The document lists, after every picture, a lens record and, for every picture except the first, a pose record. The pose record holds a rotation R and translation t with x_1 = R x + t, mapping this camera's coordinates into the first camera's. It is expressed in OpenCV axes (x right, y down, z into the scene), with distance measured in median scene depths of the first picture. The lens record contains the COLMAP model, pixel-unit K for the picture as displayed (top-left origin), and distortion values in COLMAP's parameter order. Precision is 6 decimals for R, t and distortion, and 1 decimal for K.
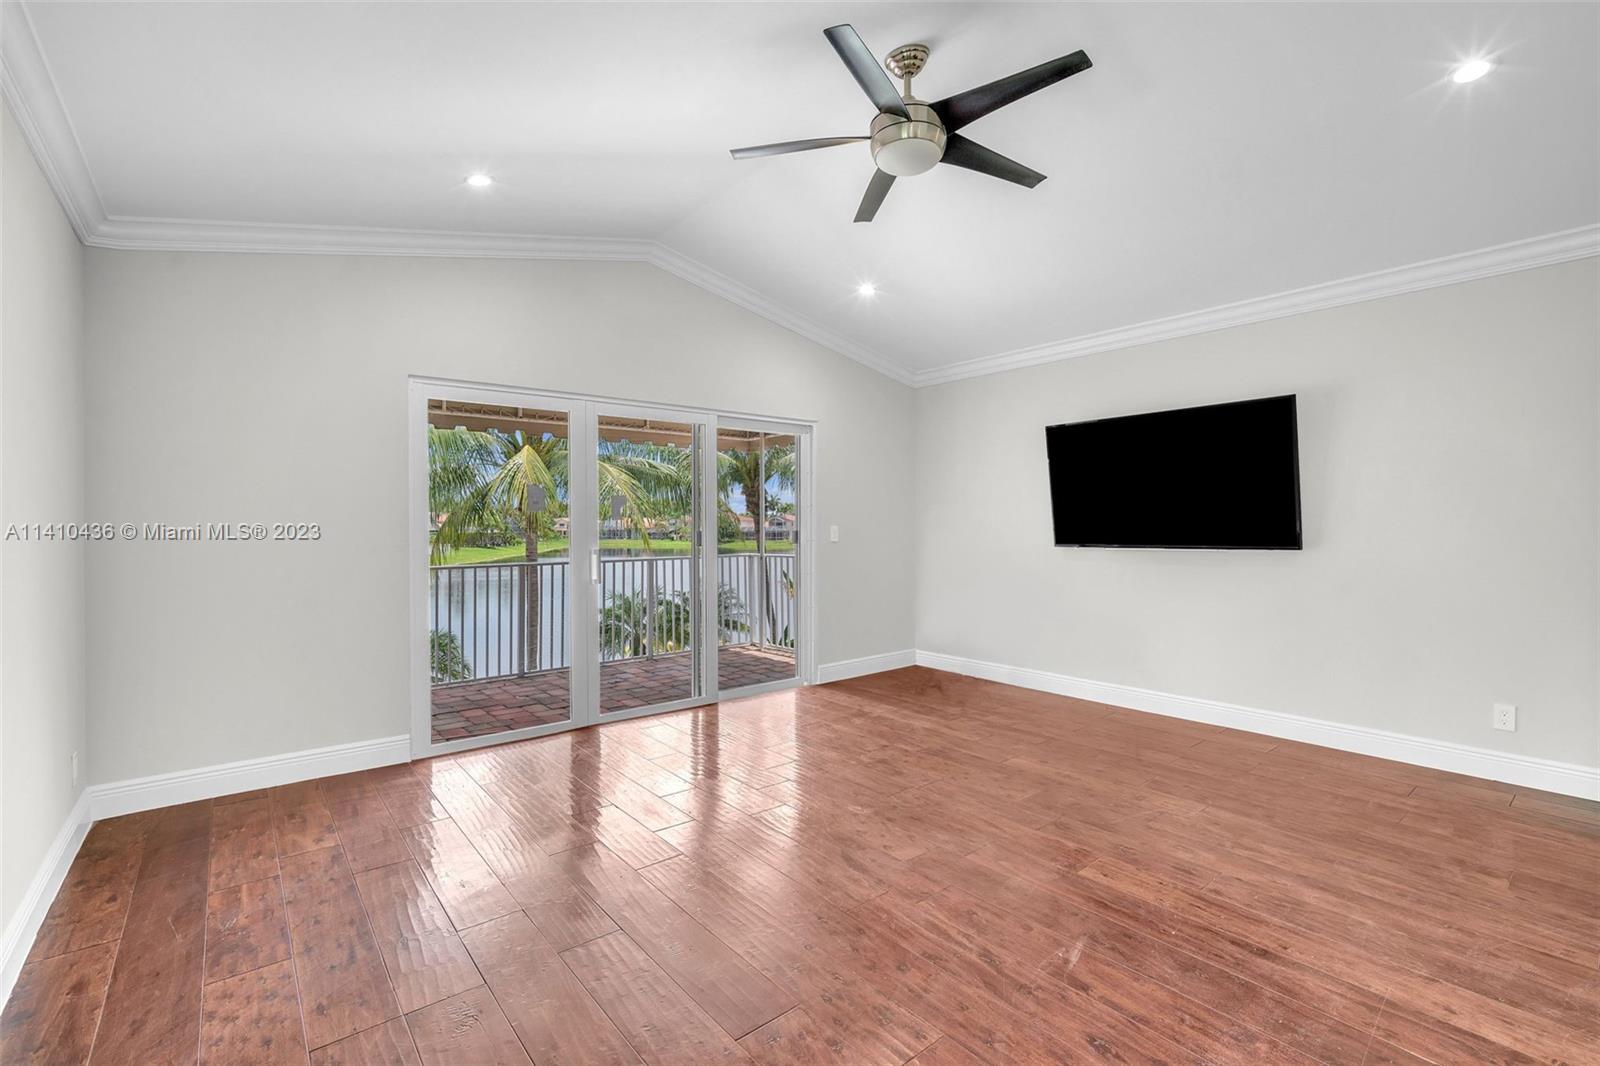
lens RADIAL K [[704.3, 0, 800.0], [0, 704.3, 533.0], [0, 0, 1]] dist [-0.002454, 0.000526]
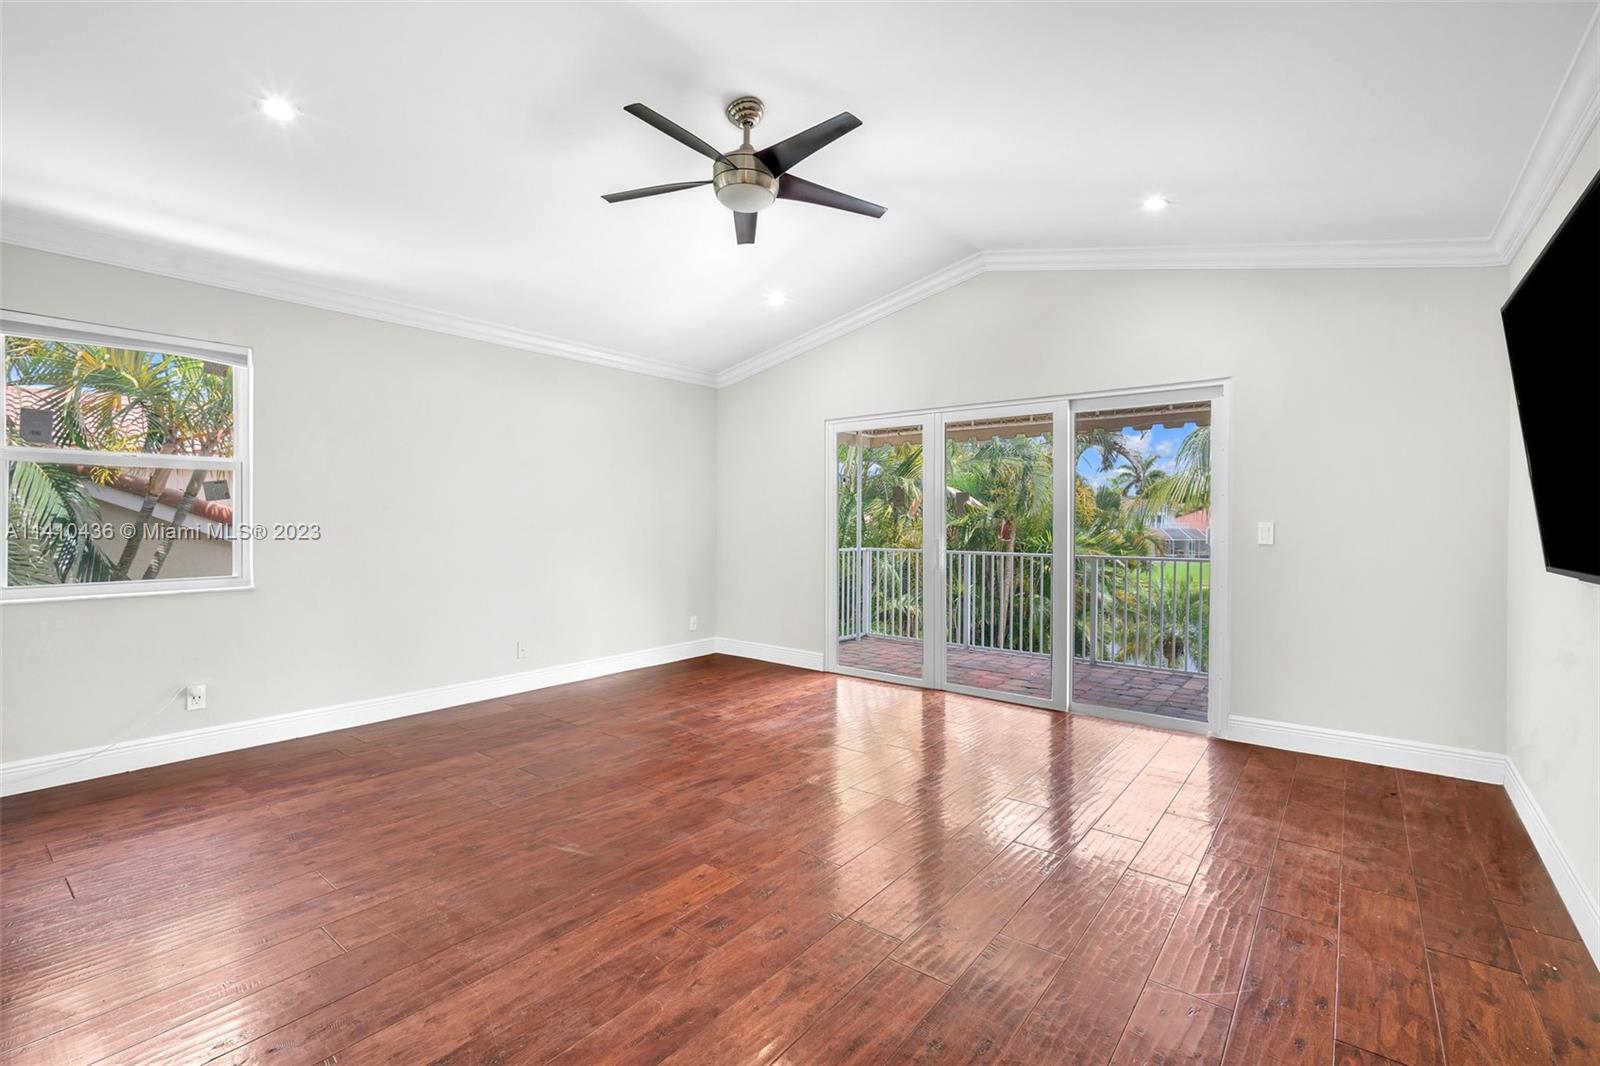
lens RADIAL K [[702.3, 0, 795.9], [0, 702.3, 542.7], [0, 0, 1]] dist [-0.001668, -0.000120]
pose [[0.210495, 0.038219, -0.976848, 1.275750], [-0.016370, 0.999233, 0.035568, -0.012783], [0.977458, 0.008505, 0.210959, 0.838960]]
